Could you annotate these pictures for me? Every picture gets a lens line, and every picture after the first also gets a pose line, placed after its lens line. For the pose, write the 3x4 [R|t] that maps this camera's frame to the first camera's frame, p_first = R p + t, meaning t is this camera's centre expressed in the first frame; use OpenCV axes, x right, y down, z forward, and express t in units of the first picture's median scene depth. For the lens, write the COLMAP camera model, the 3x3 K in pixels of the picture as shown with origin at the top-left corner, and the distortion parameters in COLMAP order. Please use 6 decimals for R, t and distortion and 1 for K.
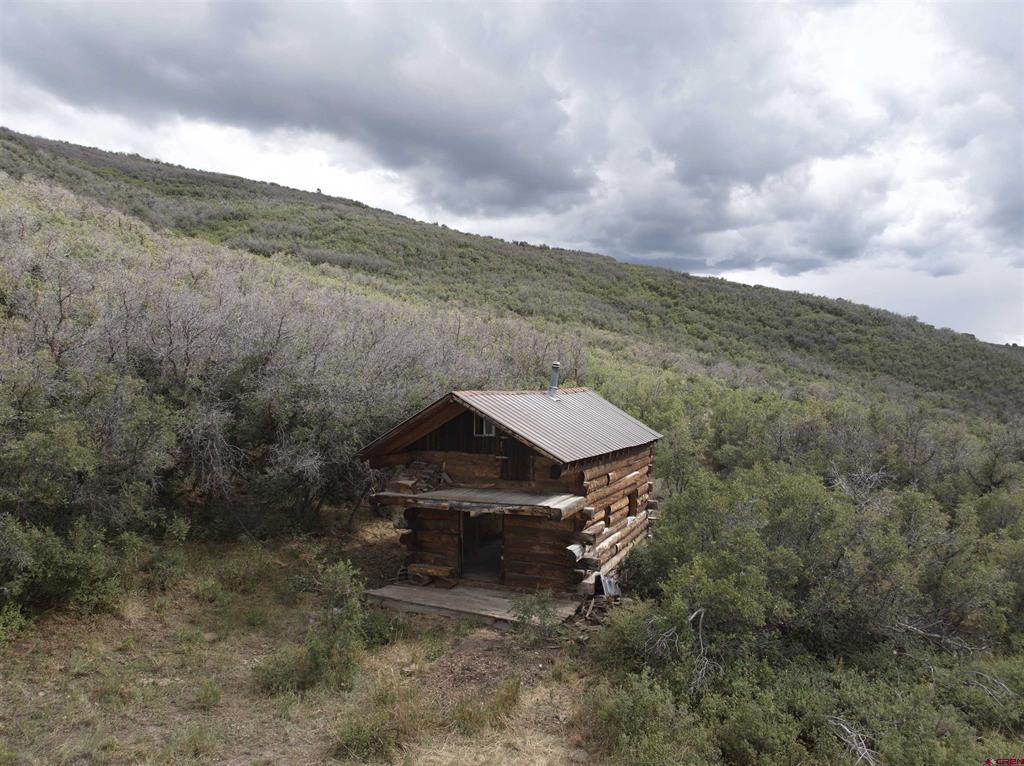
lens RADIAL K [[721.5, 0, 509.5], [0, 721.5, 391.4], [0, 0, 1]] dist [-0.050425, 0.016417]
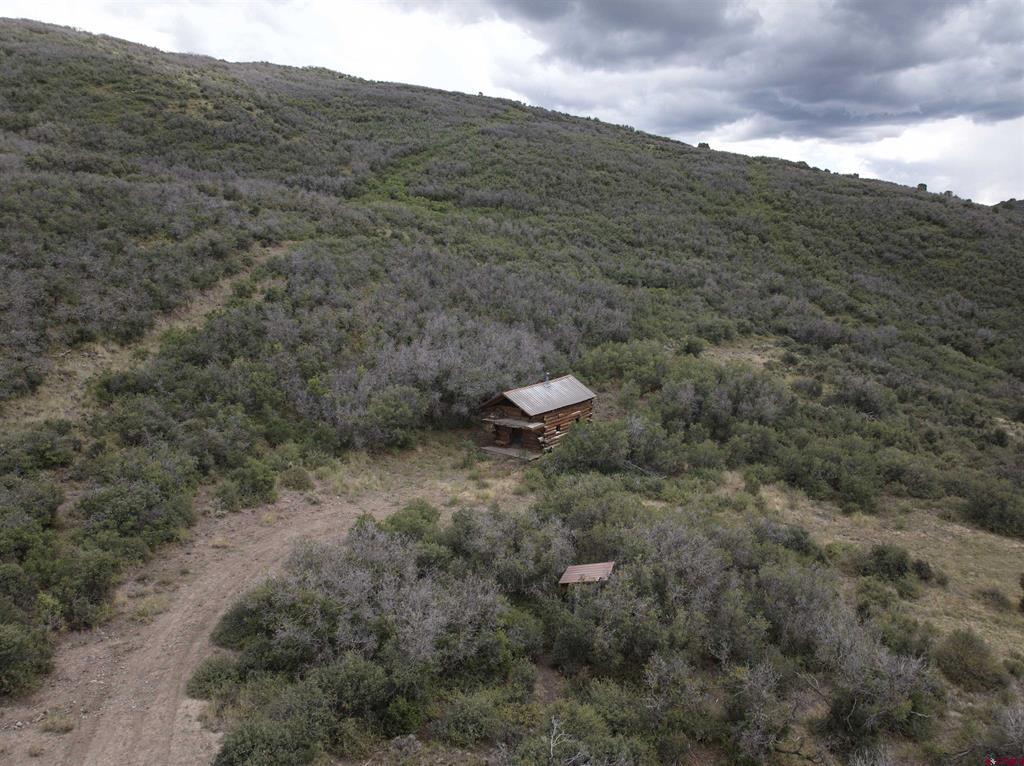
lens RADIAL K [[721.5, 0, 512.0], [0, 721.5, 382.8], [0, 0, 1]] dist [-0.050425, 0.016417]
pose [[0.974866, 0.031626, -0.220534, 0.082207], [0.006352, 0.985525, 0.169410, -0.072008], [0.222700, -0.166553, 0.960555, -0.262338]]
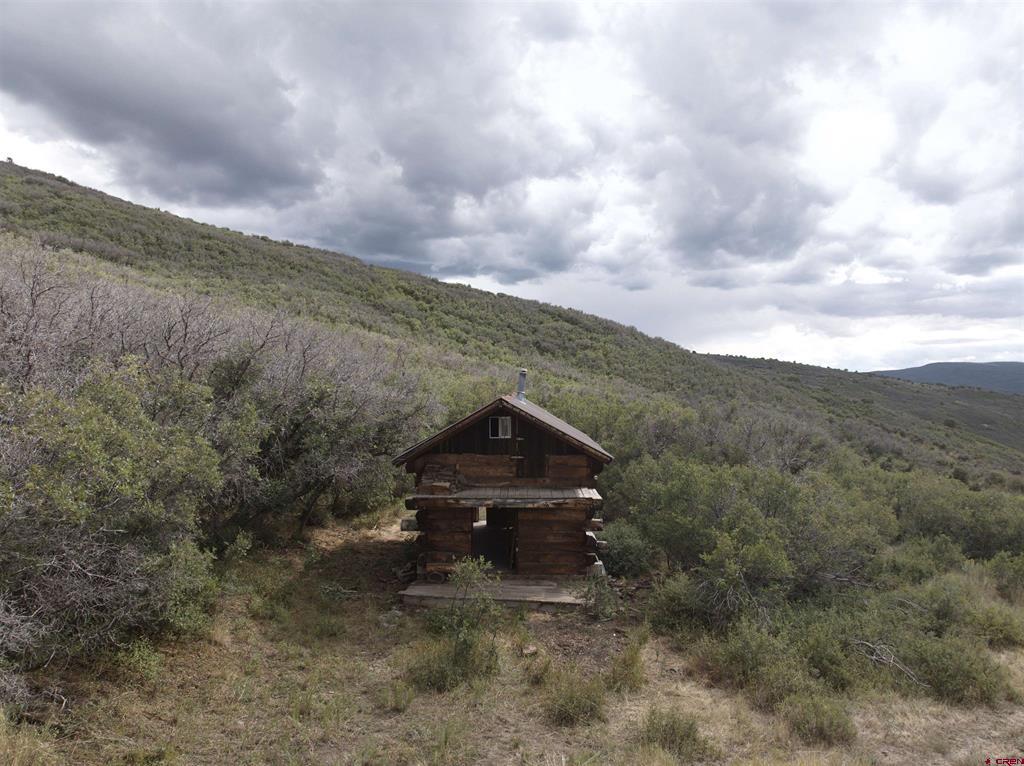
lens RADIAL K [[721.5, 0, 512.4], [0, 721.5, 394.5], [0, 0, 1]] dist [-0.050425, 0.016417]
pose [[0.928413, -0.004938, 0.371517, -0.053054], [0.004190, 0.999987, 0.002821, -0.000813], [-0.371526, -0.001062, 0.928422, -0.001115]]
